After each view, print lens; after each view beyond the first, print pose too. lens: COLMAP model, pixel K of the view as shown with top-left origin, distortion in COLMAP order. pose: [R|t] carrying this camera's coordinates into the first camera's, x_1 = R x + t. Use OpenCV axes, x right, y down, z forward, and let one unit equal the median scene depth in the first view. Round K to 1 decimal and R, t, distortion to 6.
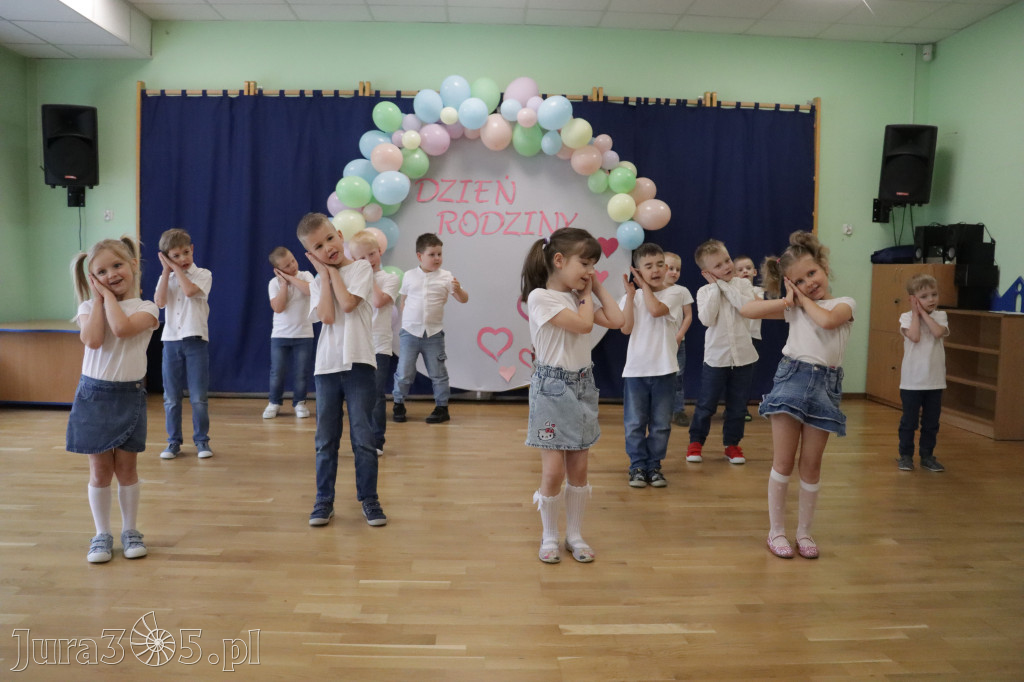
lens RADIAL K [[881.6, 0, 512.0], [0, 881.6, 341.0], [0, 0, 1]] dist [-0.194265, 0.188490]
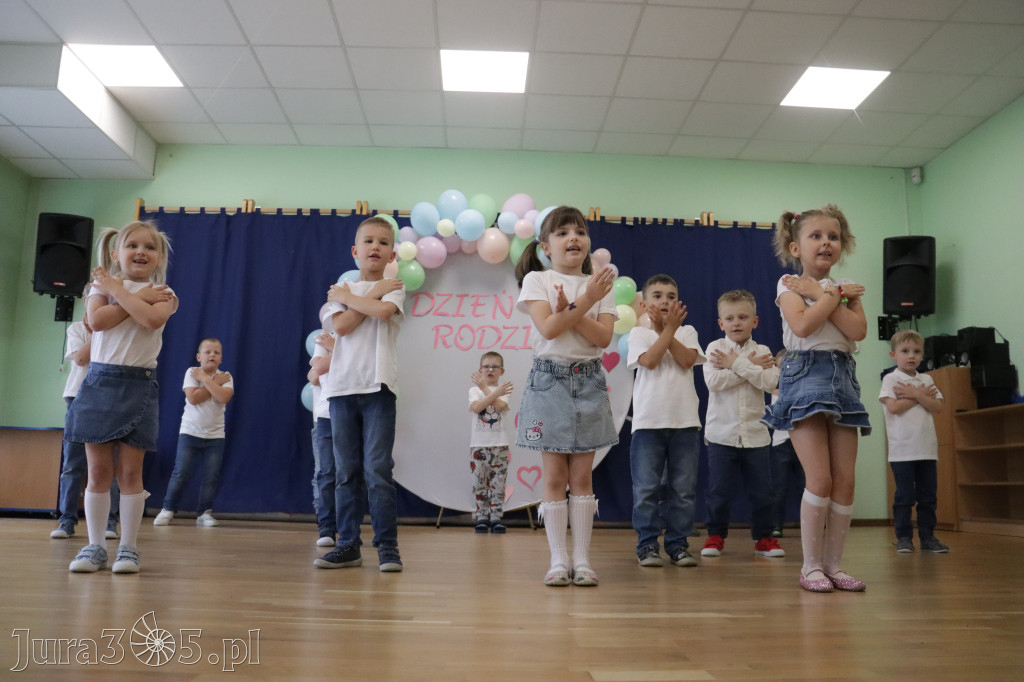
lens RADIAL K [[881.6, 0, 512.0], [0, 881.6, 341.0], [0, 0, 1]] dist [-0.194265, 0.188490]
pose [[0.999989, -0.001223, 0.004510, -0.001532], [0.002319, 0.967802, -0.251701, 0.114743], [-0.004056, 0.251709, 0.967795, 0.060240]]
